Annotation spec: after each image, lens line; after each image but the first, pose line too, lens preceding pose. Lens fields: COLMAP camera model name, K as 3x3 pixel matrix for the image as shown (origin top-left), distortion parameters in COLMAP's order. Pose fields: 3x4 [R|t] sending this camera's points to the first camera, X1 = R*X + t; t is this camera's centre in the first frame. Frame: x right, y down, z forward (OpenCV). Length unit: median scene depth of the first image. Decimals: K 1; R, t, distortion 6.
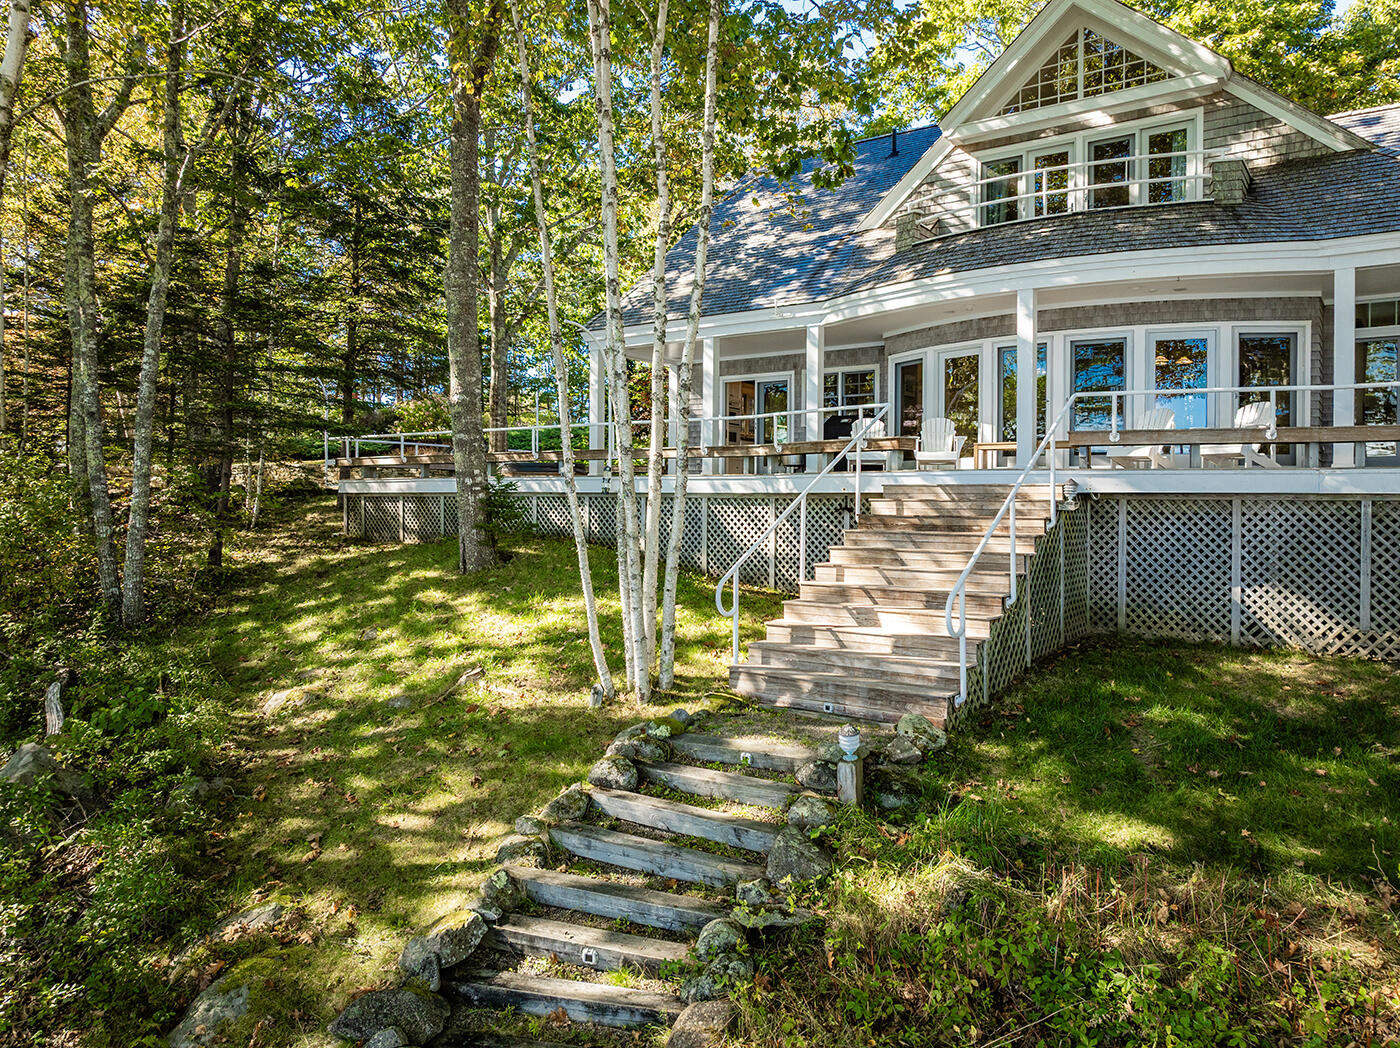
lens RADIAL K [[999.9, 0, 695.9], [0, 999.9, 529.2], [0, 0, 1]] dist [-0.031864, 0.018800]
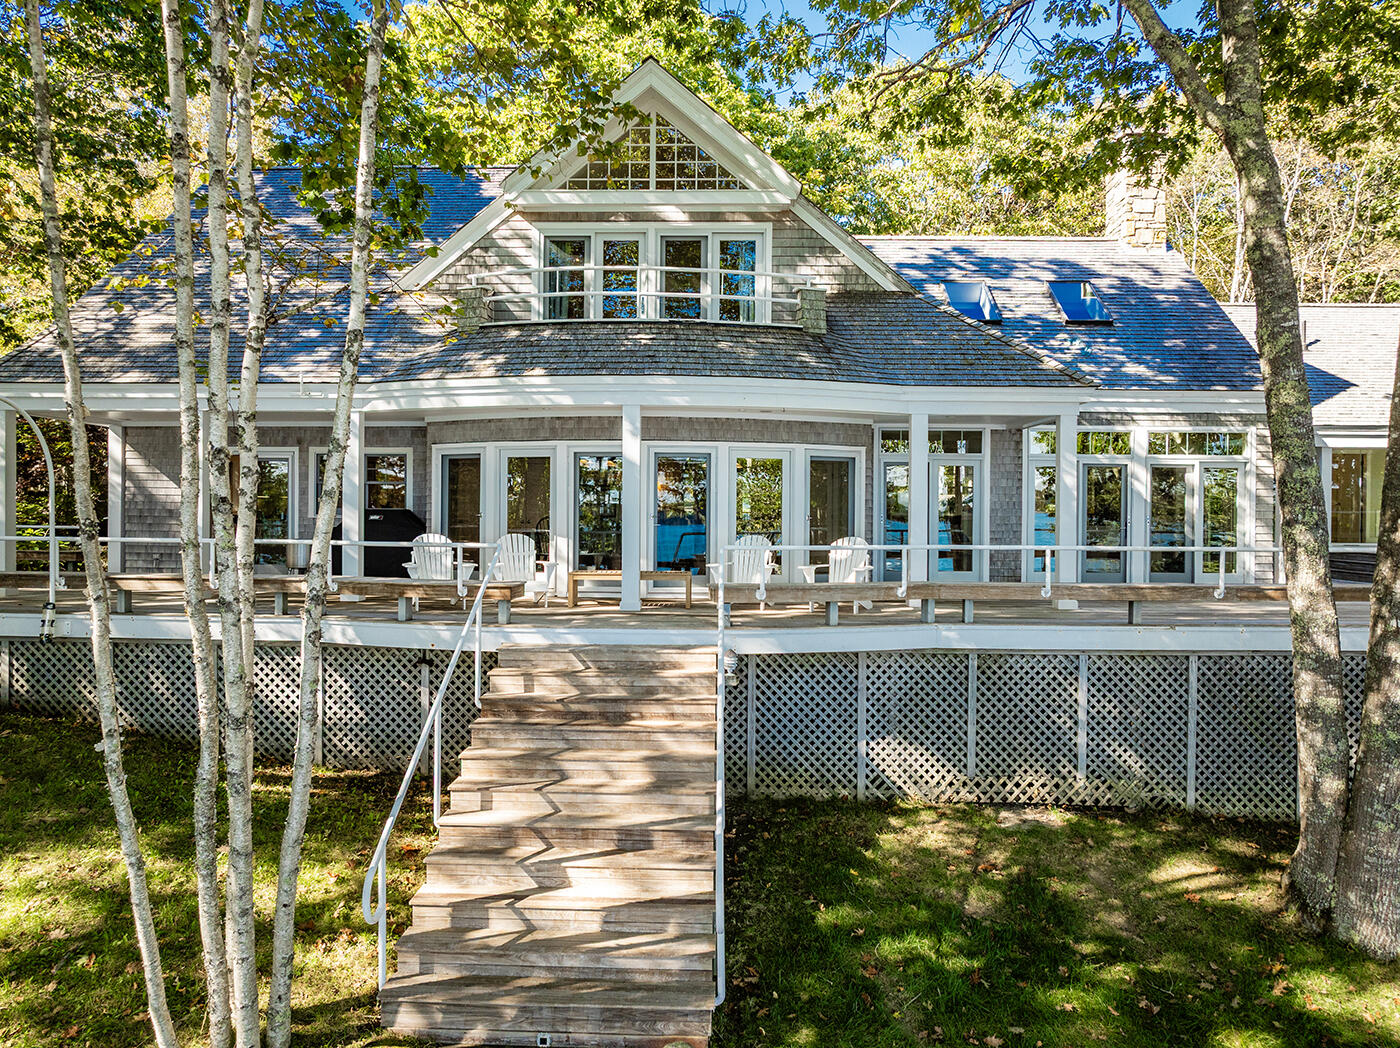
lens RADIAL K [[999.9, 0, 700.0], [0, 999.9, 517.1], [0, 0, 1]] dist [-0.031864, 0.018800]
pose [[0.826417, -0.006313, 0.563023, -0.136423], [0.010871, 0.999930, -0.004745, -0.153071], [-0.562953, 0.010042, 0.826428, 0.259184]]
